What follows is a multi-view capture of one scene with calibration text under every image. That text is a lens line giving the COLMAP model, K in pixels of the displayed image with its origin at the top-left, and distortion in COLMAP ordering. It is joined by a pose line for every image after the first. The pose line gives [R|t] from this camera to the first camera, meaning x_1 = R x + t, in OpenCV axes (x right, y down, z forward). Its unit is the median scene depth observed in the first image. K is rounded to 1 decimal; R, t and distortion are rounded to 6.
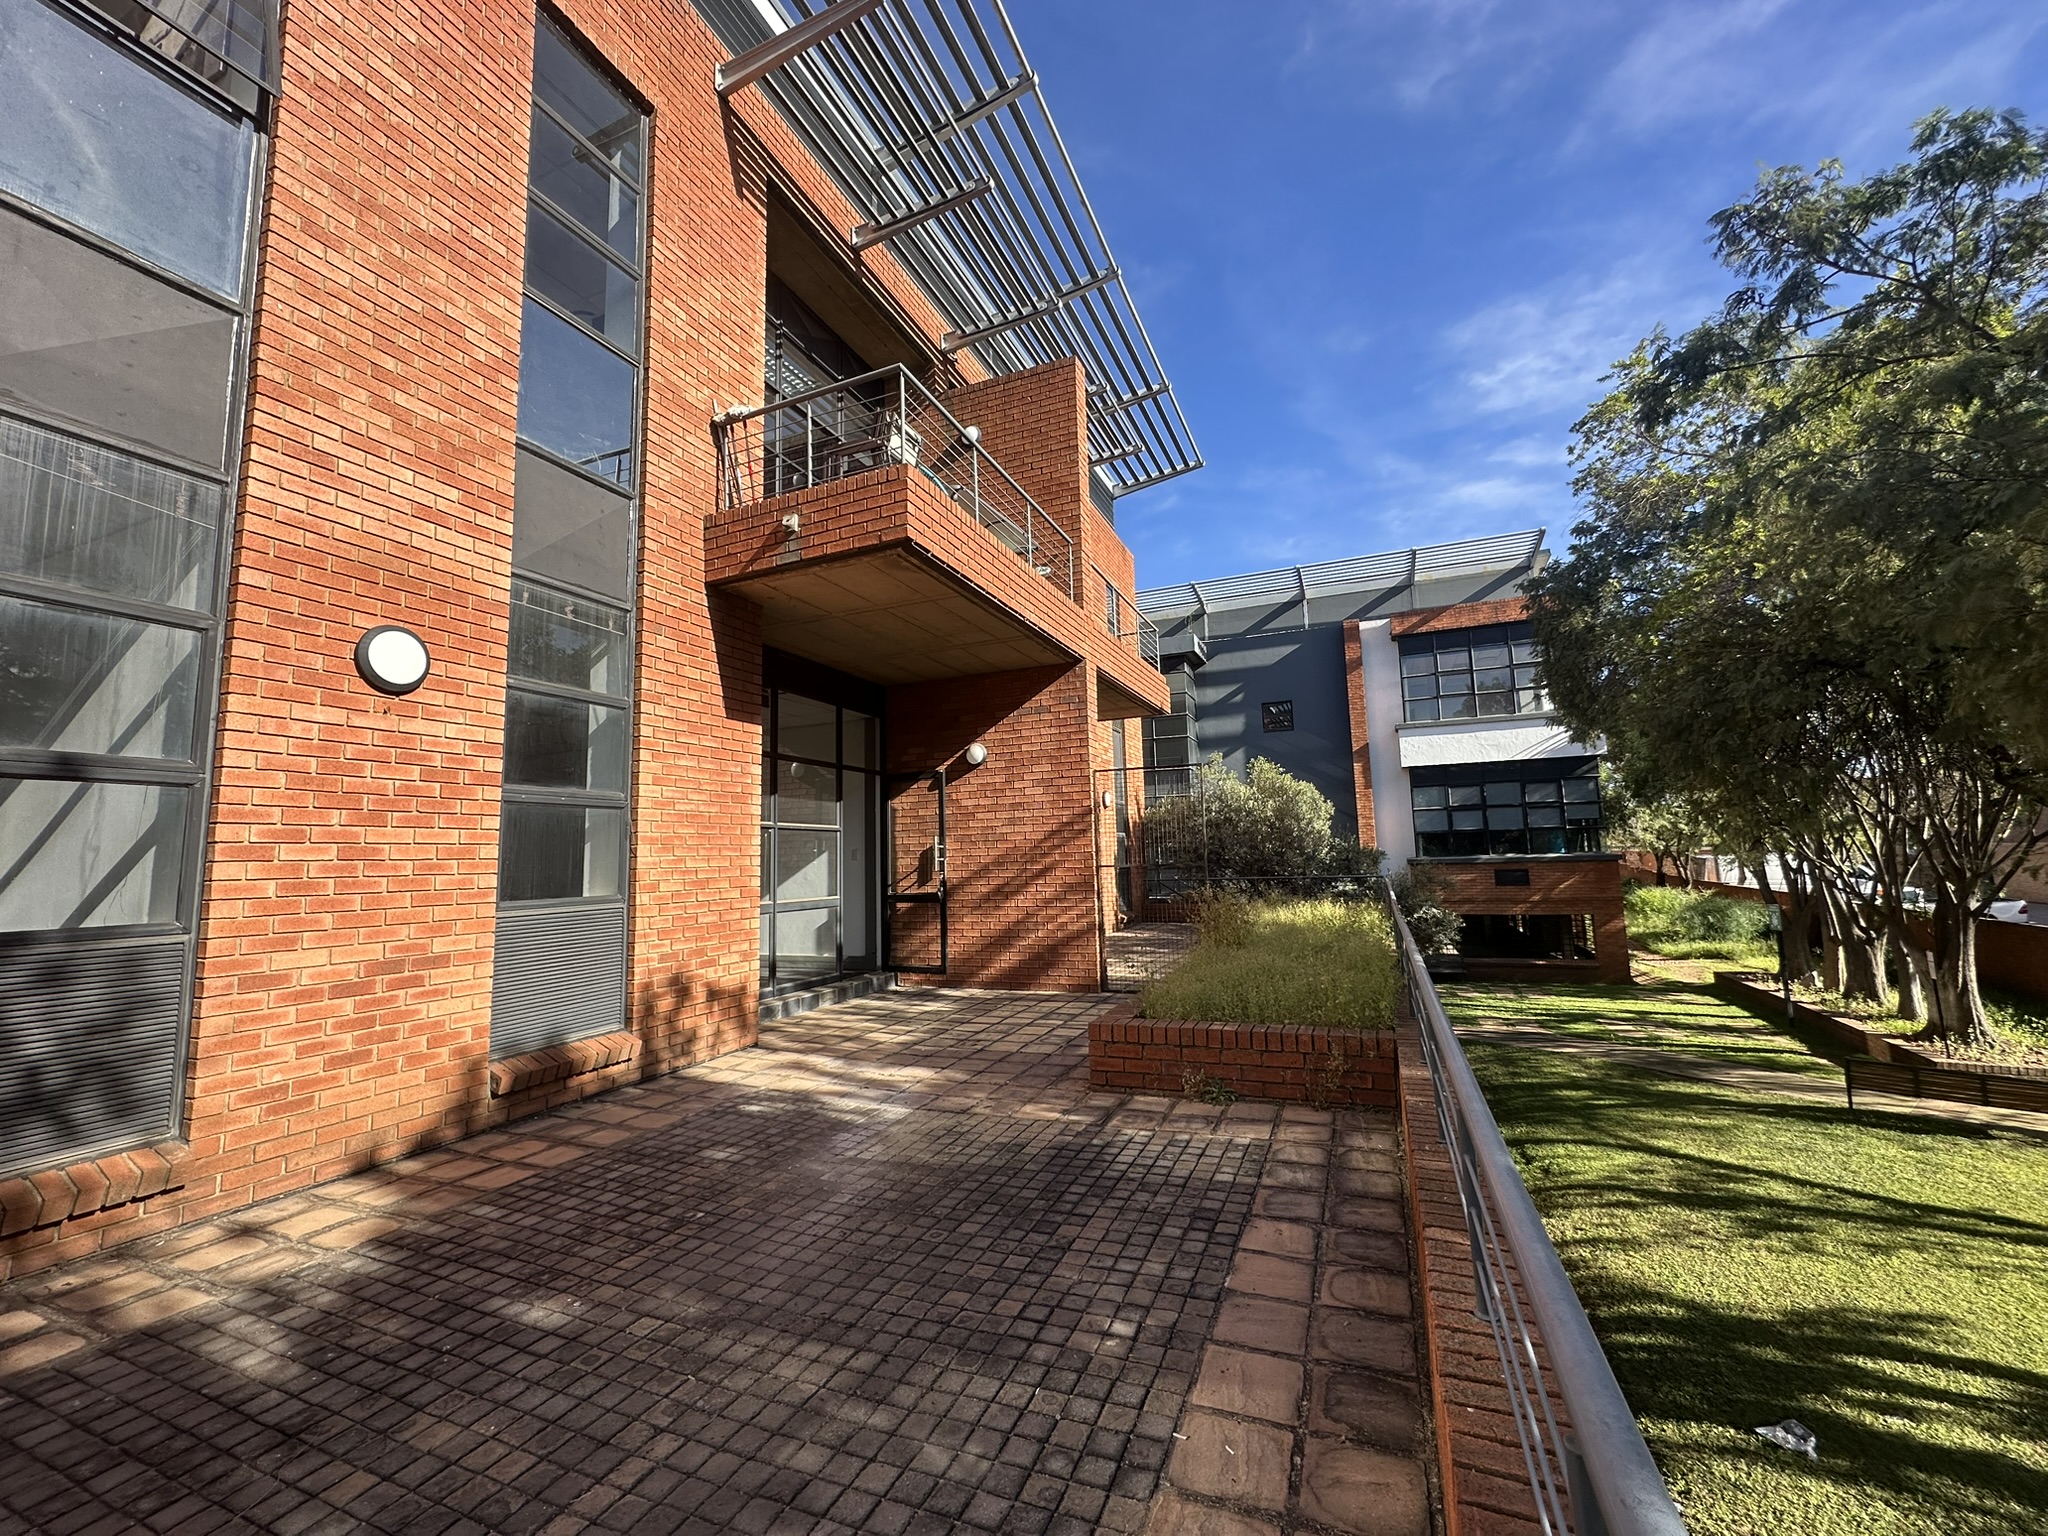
lens RADIAL K [[816.0, 0, 1018.3], [0, 816.0, 765.7], [0, 0, 1]] dist [-0.002421, 0.000472]
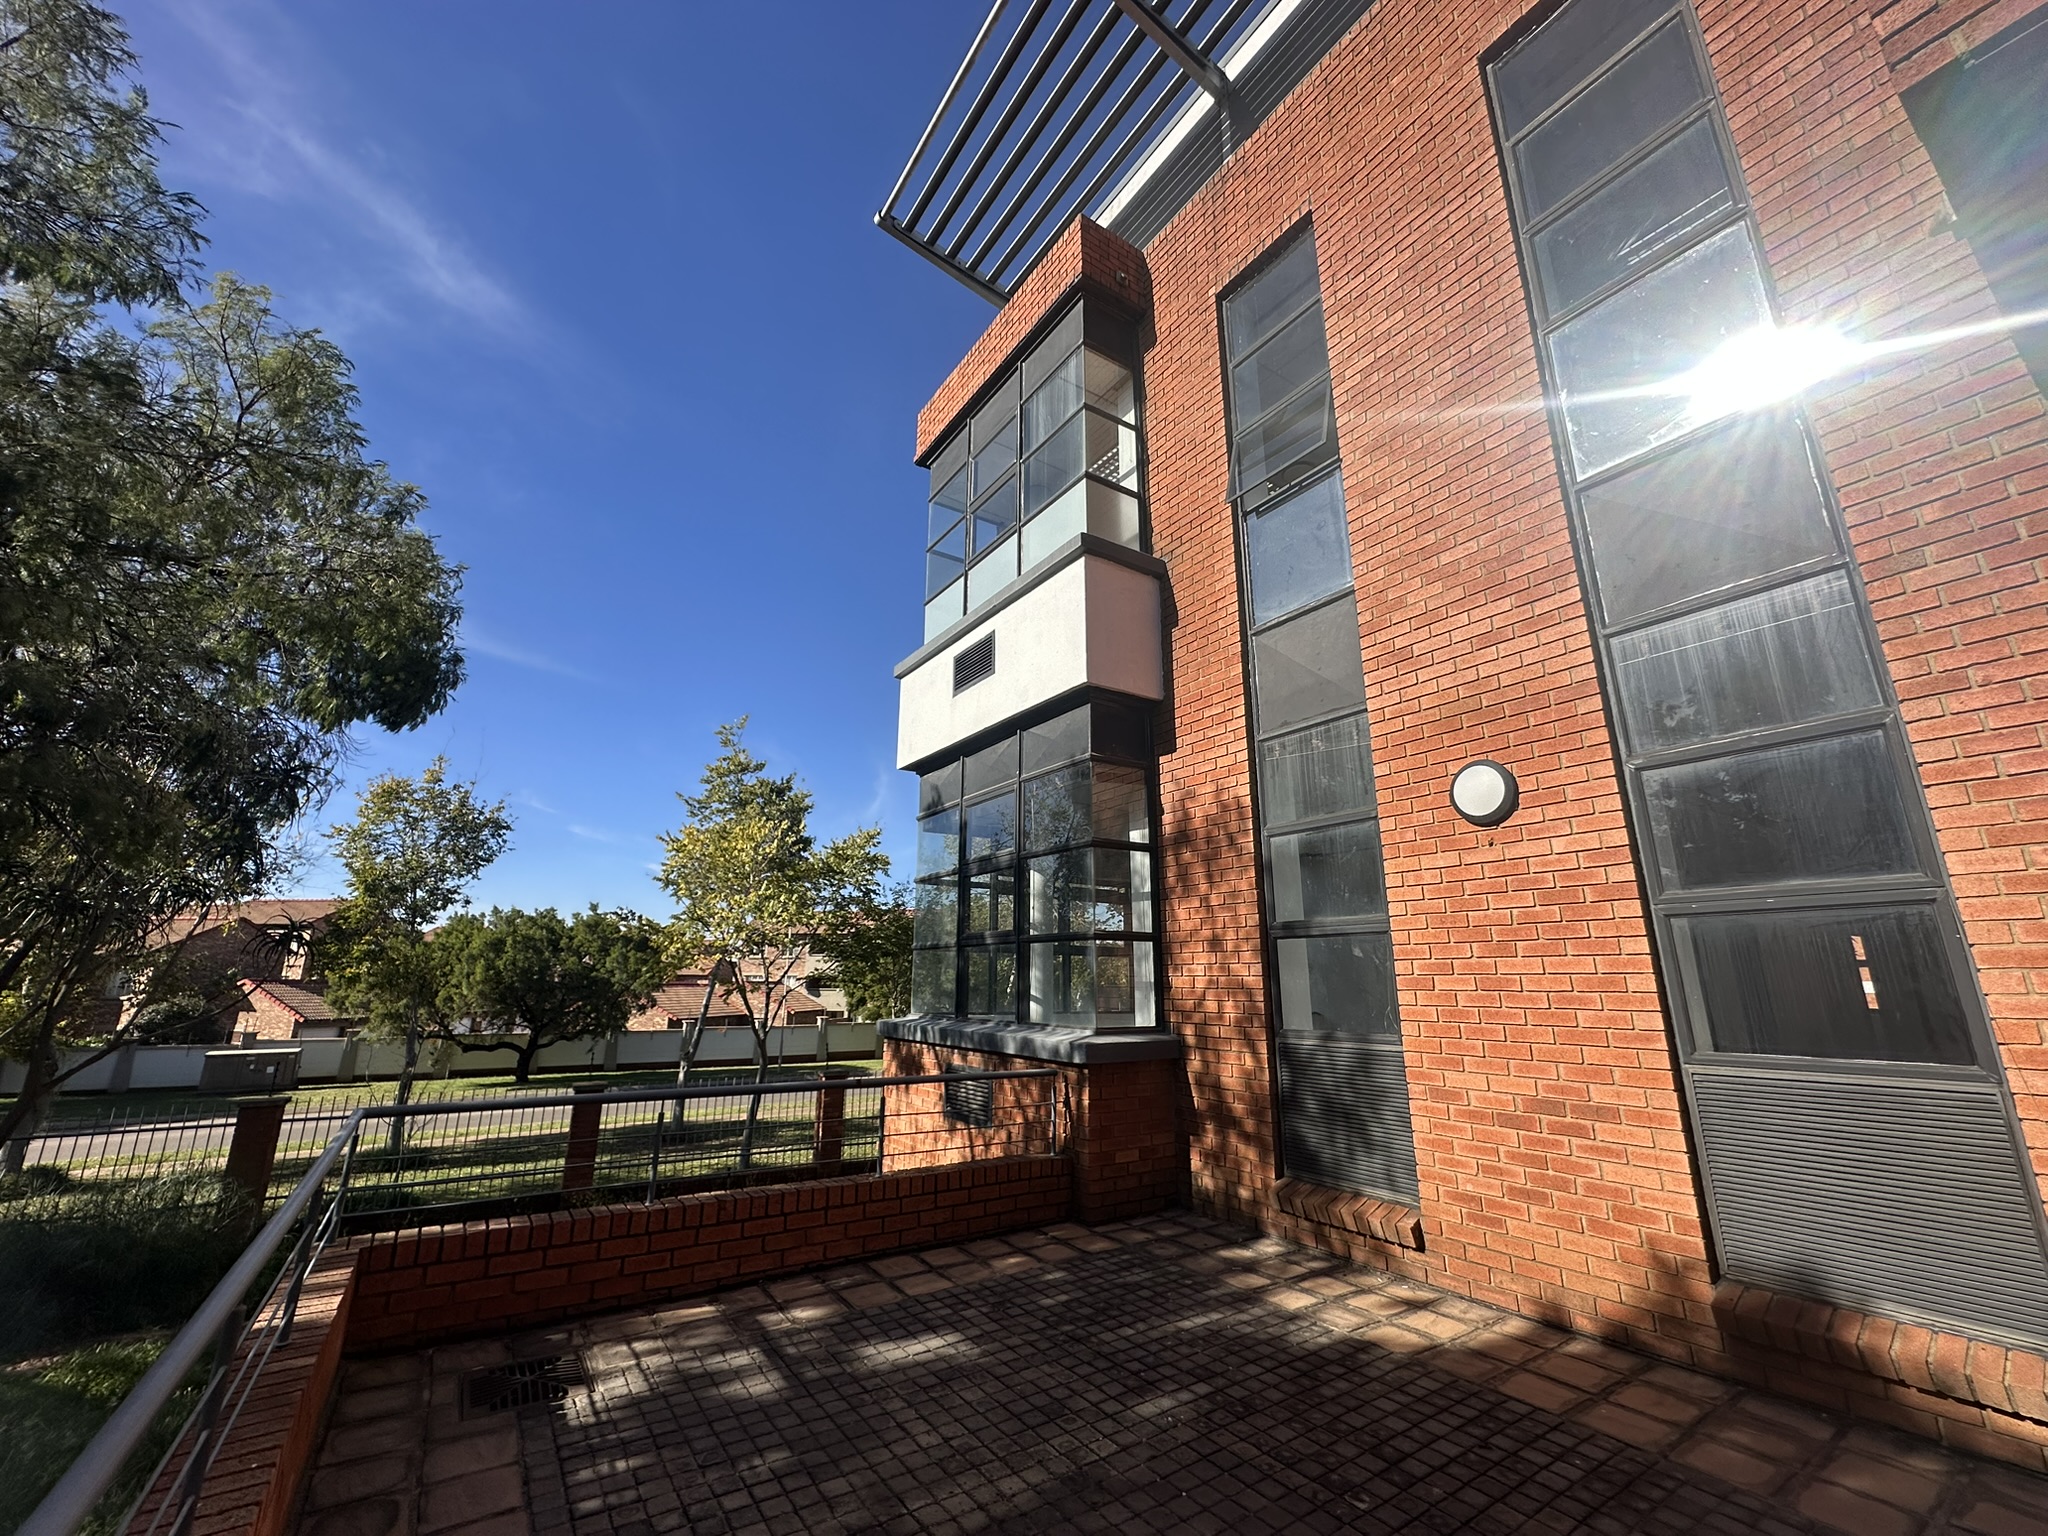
lens RADIAL K [[816.0, 0, 1019.2], [0, 816.0, 766.5], [0, 0, 1]] dist [-0.003450, 0.000511]
pose [[-0.547972, -0.194110, -0.813663, 0.297877], [0.103091, 0.949617, -0.295971, 0.061908], [0.830120, -0.246066, -0.500353, 0.754225]]
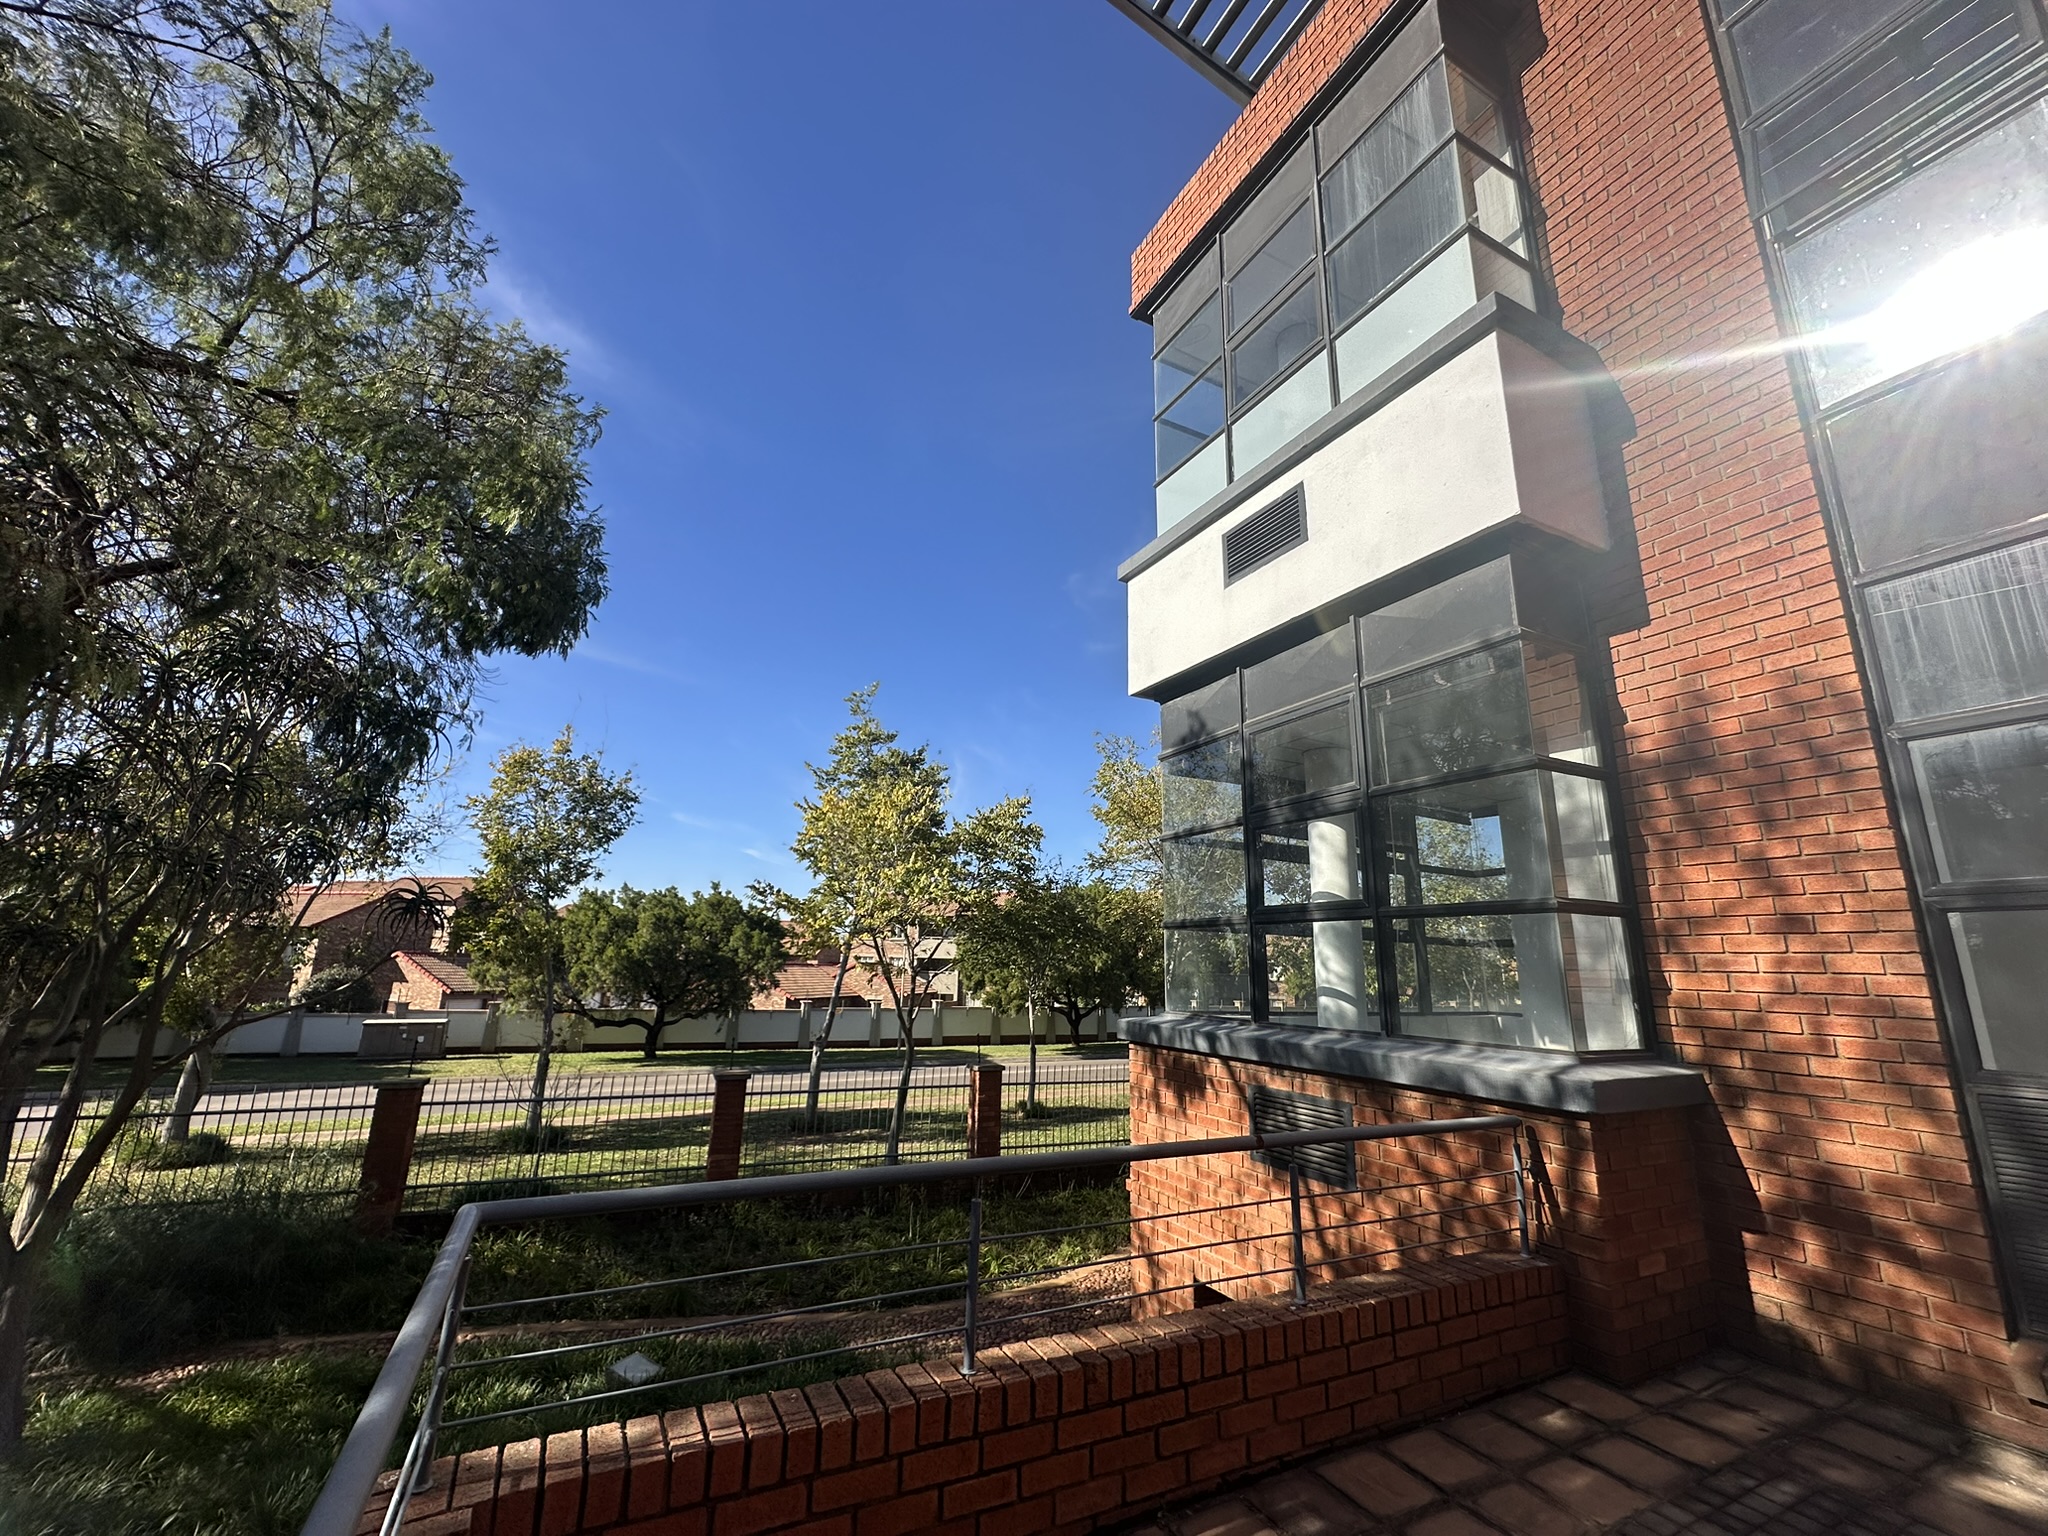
lens RADIAL K [[816.0, 0, 1018.3], [0, 816.0, 765.7], [0, 0, 1]] dist [-0.002421, 0.000472]
pose [[-0.637288, -0.176677, -0.750100, 0.147878], [0.077944, 0.953595, -0.290829, 0.018529], [0.766674, -0.243807, -0.593944, 0.347963]]
